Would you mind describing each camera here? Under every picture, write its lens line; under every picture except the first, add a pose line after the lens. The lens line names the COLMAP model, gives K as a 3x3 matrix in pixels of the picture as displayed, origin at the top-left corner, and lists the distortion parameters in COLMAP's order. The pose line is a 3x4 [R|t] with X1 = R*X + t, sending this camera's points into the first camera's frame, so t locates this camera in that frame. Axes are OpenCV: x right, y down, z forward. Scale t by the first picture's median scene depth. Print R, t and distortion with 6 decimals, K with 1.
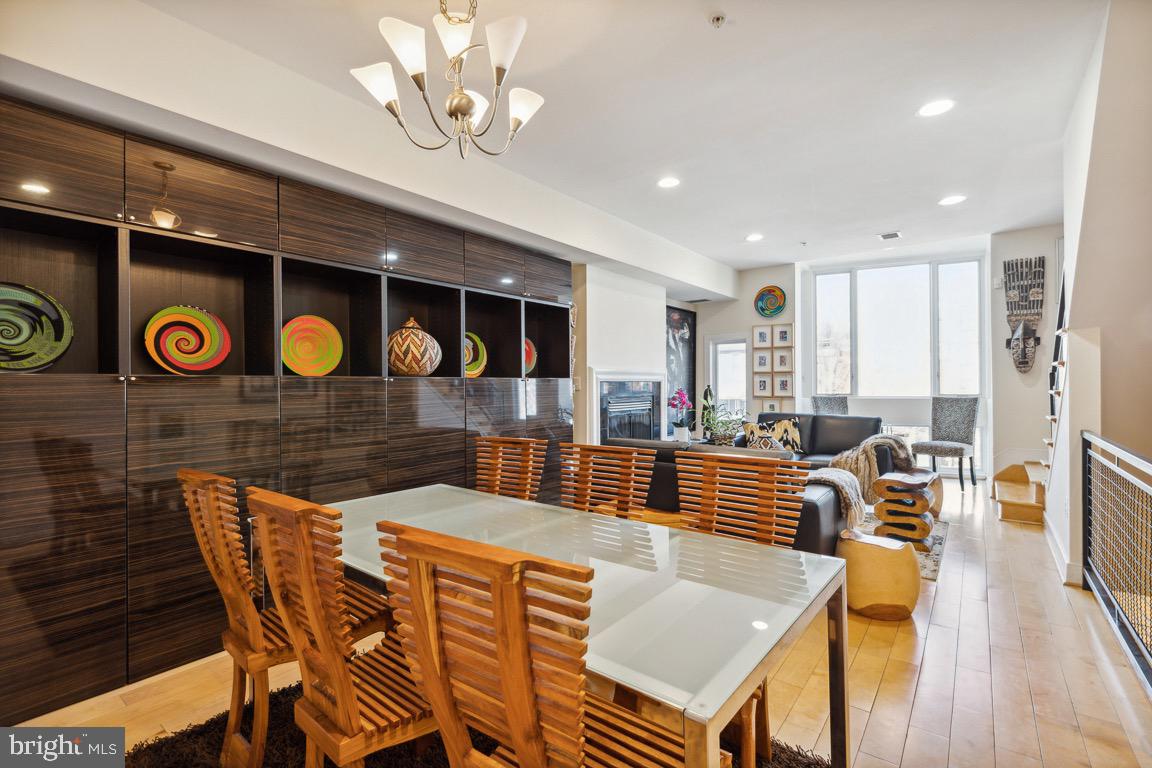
lens RADIAL K [[519.0, 0, 572.8], [0, 519.0, 384.1], [0, 0, 1]] dist [0.001444, -0.000399]
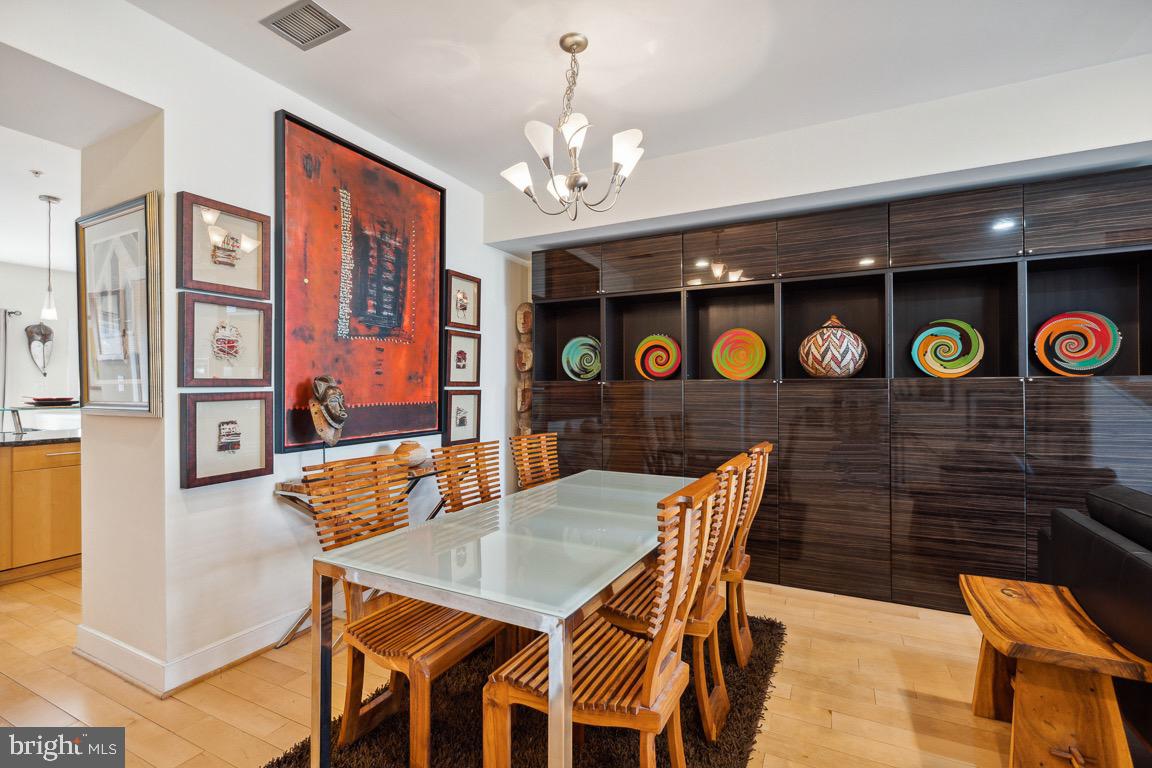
lens RADIAL K [[519.0, 0, 572.8], [0, 519.0, 384.1], [0, 0, 1]] dist [0.001444, -0.000399]
pose [[0.196050, -0.000856, -0.980594, 0.350892], [0.002541, 0.999997, -0.000365, -0.002881], [0.980591, -0.002420, 0.196051, 0.232441]]
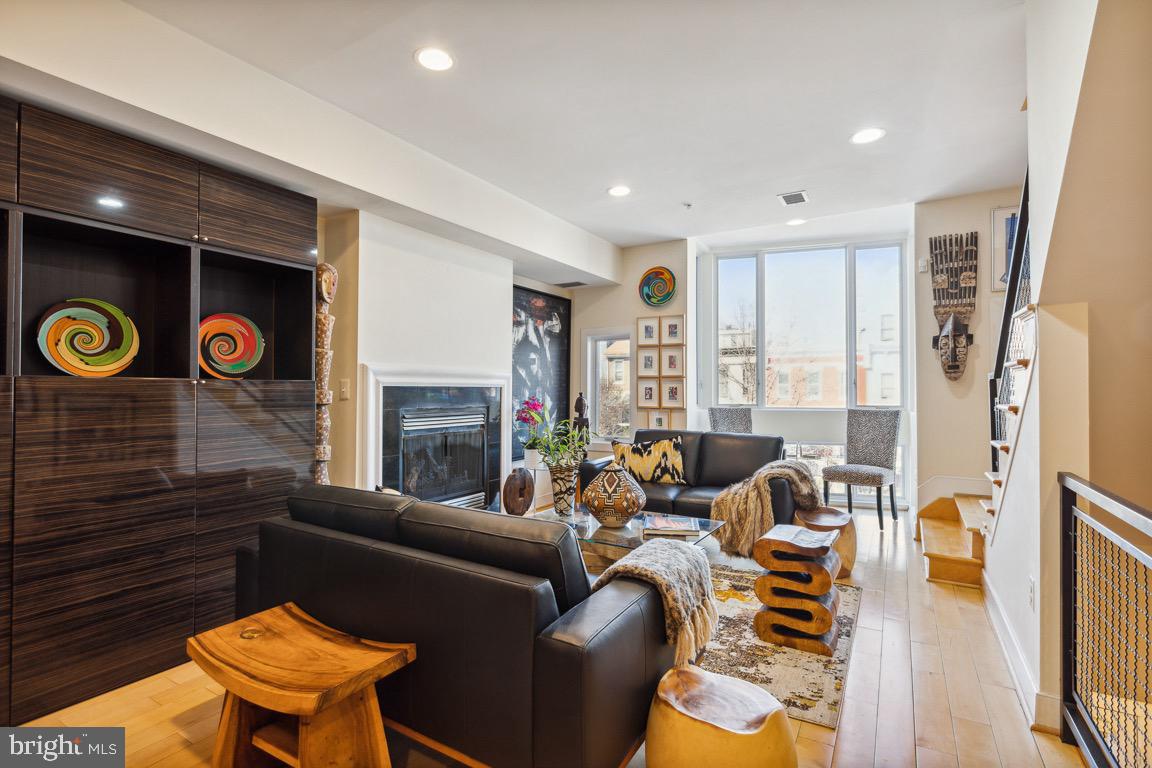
lens RADIAL K [[541.0, 0, 574.7], [0, 541.0, 386.3], [0, 0, 1]] dist [-0.005293, -0.000283]
pose [[0.992392, 0.008303, 0.122839, 0.202585], [-0.007326, 0.999938, -0.008405, -0.001022], [-0.122901, 0.007441, 0.992391, 0.264001]]
